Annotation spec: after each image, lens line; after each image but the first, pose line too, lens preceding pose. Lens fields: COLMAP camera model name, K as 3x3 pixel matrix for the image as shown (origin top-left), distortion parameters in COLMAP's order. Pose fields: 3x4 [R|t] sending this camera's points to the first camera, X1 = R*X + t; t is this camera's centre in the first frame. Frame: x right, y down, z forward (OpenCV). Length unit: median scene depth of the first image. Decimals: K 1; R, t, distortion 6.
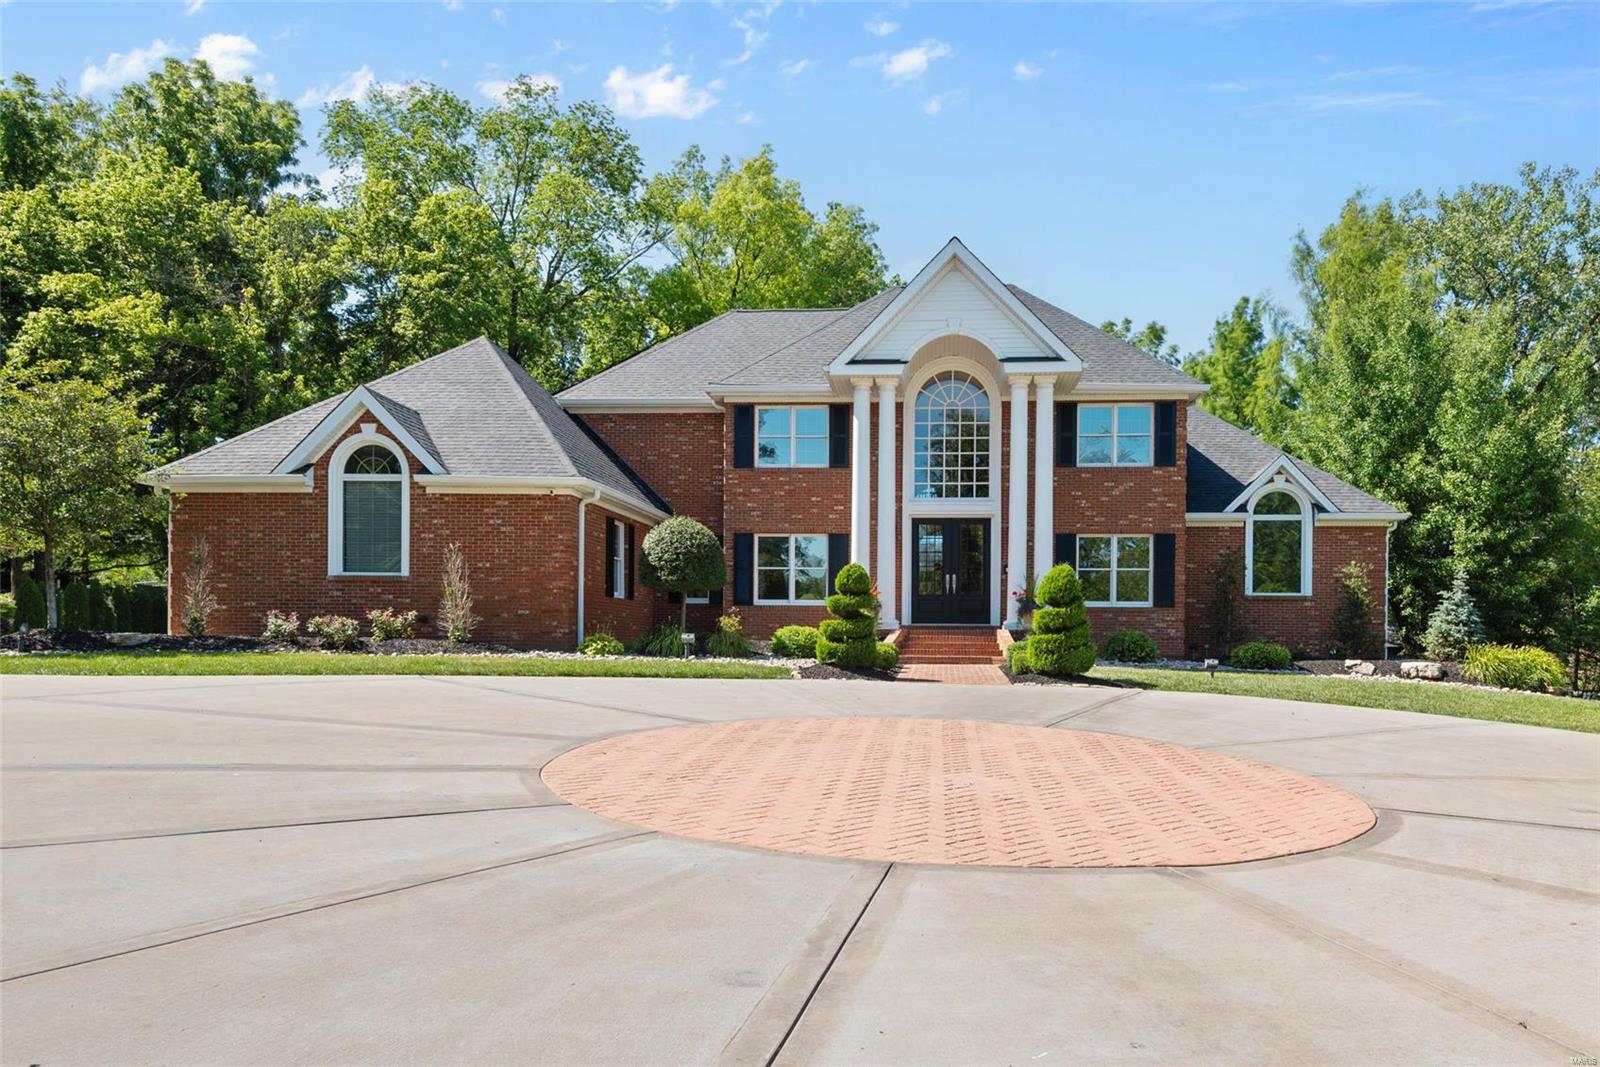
lens RADIAL K [[1046.5, 0, 849.0], [0, 1046.5, 597.6], [0, 0, 1]] dist [0.022778, -0.018251]
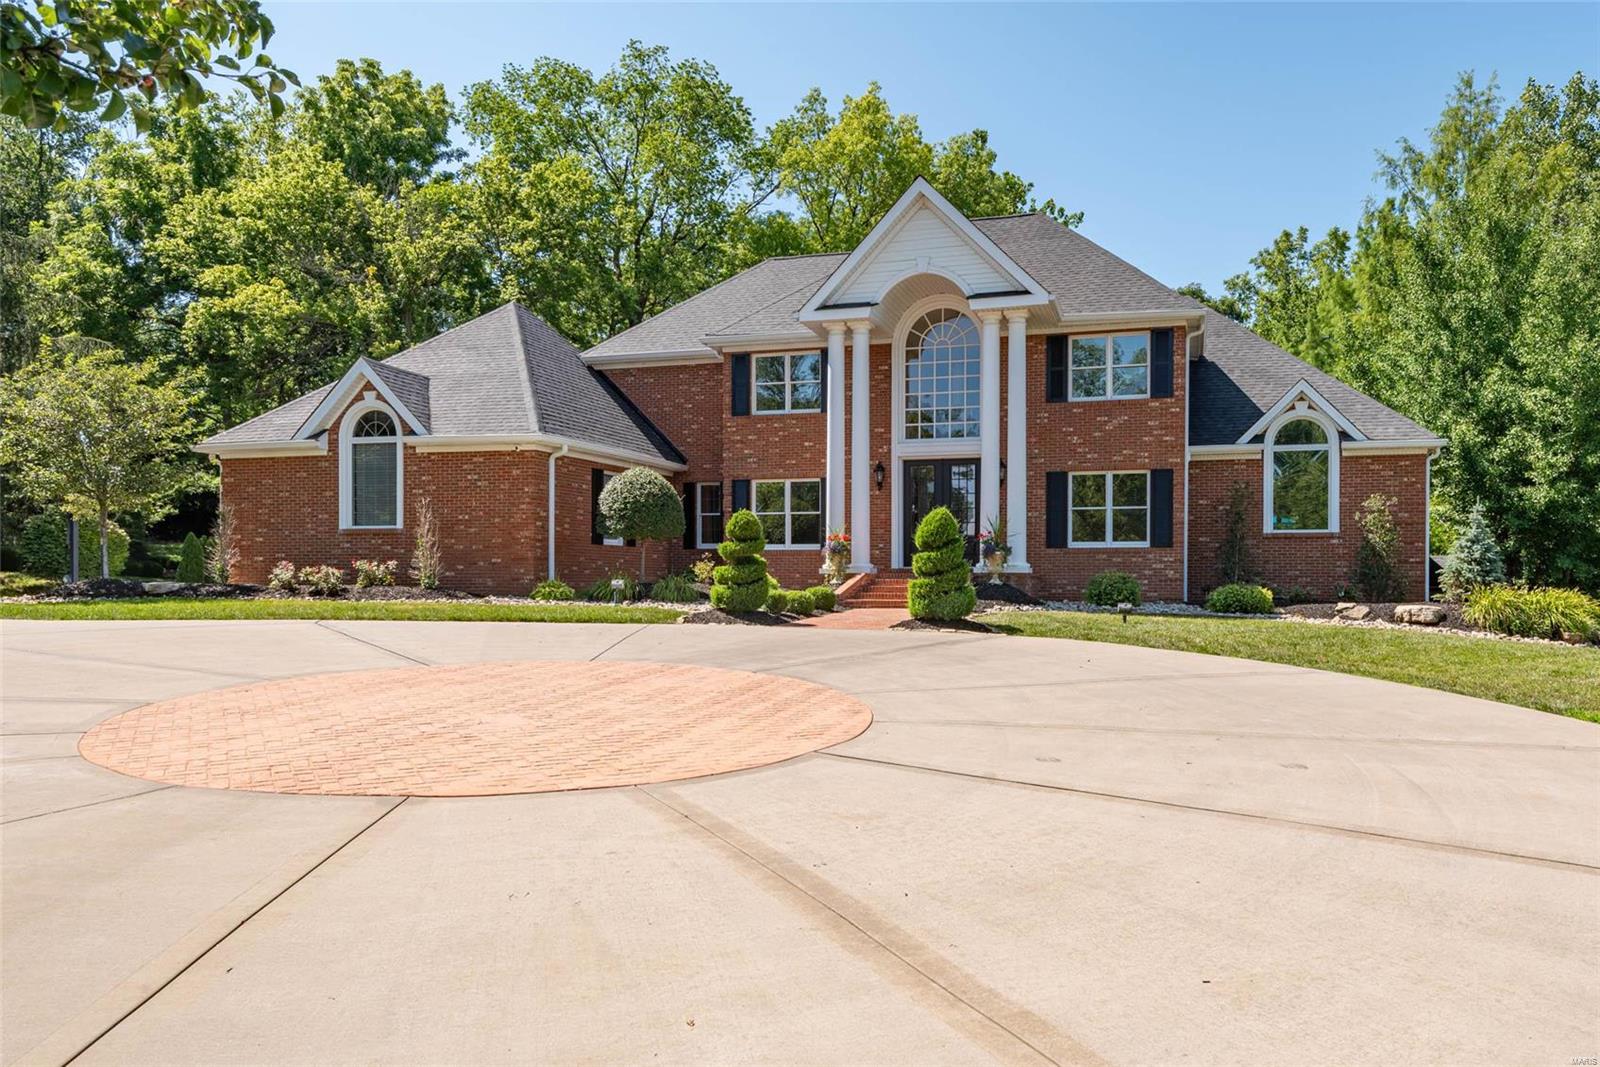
lens RADIAL K [[1078.6, 0, 834.3], [0, 1078.6, 538.0], [0, 0, 1]] dist [0.003987, 0.000488]
pose [[0.978146, -0.014660, -0.207402, 0.214112], [0.014674, 0.999891, -0.001472, -0.002054], [0.207401, -0.001604, 0.978255, -0.009015]]
